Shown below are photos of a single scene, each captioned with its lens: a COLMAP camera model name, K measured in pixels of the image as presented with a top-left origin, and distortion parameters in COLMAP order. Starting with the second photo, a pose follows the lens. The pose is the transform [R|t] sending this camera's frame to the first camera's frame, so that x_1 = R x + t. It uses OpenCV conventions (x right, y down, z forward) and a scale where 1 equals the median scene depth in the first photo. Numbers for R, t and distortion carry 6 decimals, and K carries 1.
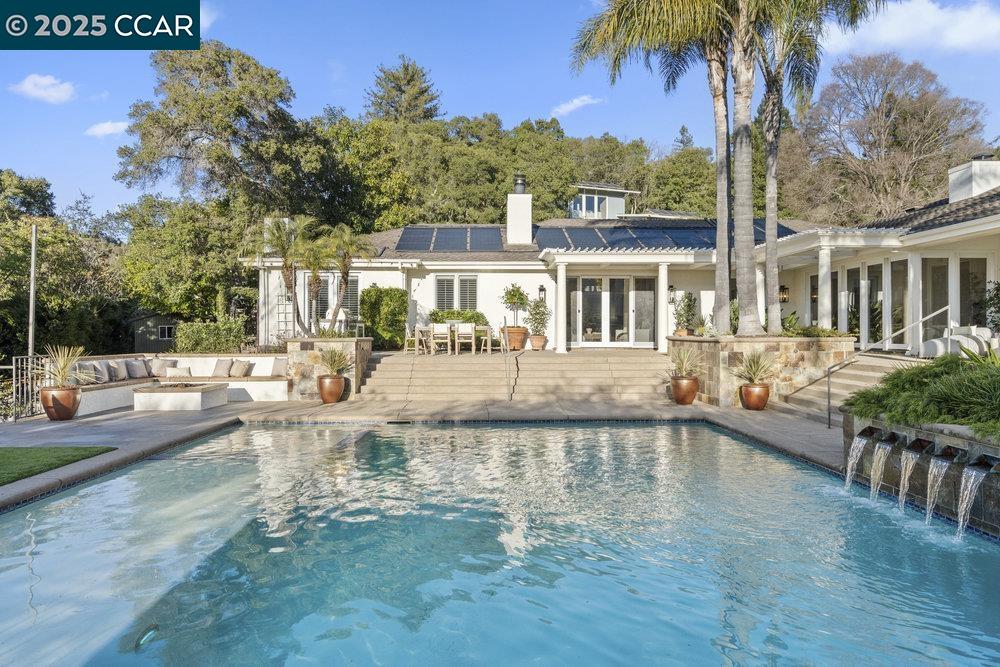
lens RADIAL K [[625.1, 0, 500.0], [0, 625.1, 333.5], [0, 0, 1]] dist [0.005816, 0.000484]
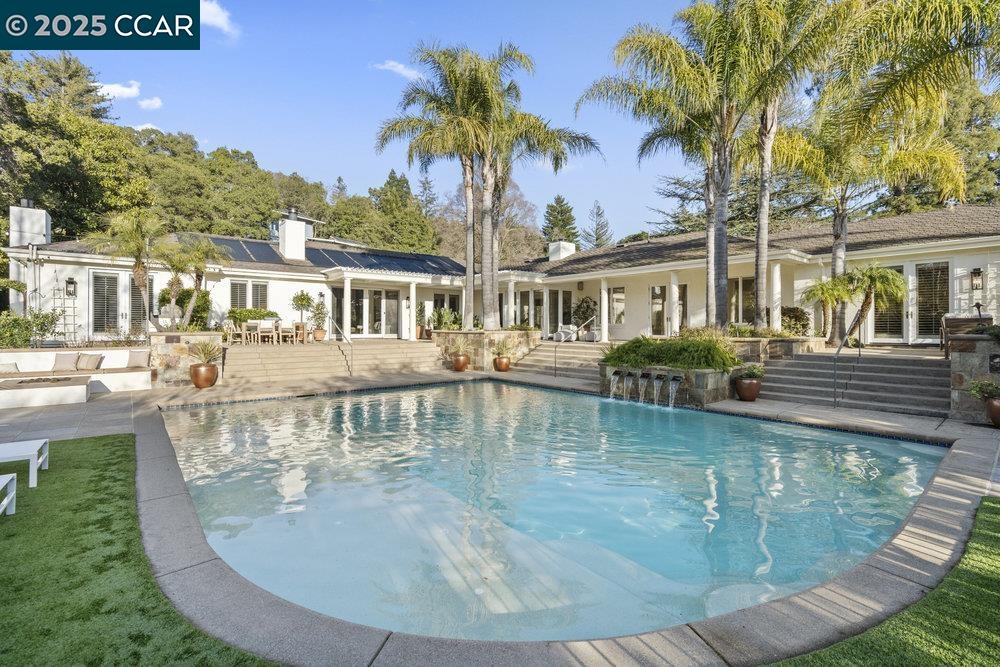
lens RADIAL K [[455.6, 0, 500.0], [0, 455.6, 333.5], [0, 0, 1]] dist [-0.002754, 0.000011]
pose [[0.781600, -0.005291, 0.623758, -0.244243], [-0.002460, 0.999930, 0.011565, -0.000946], [-0.623776, -0.010573, 0.781532, -0.005844]]
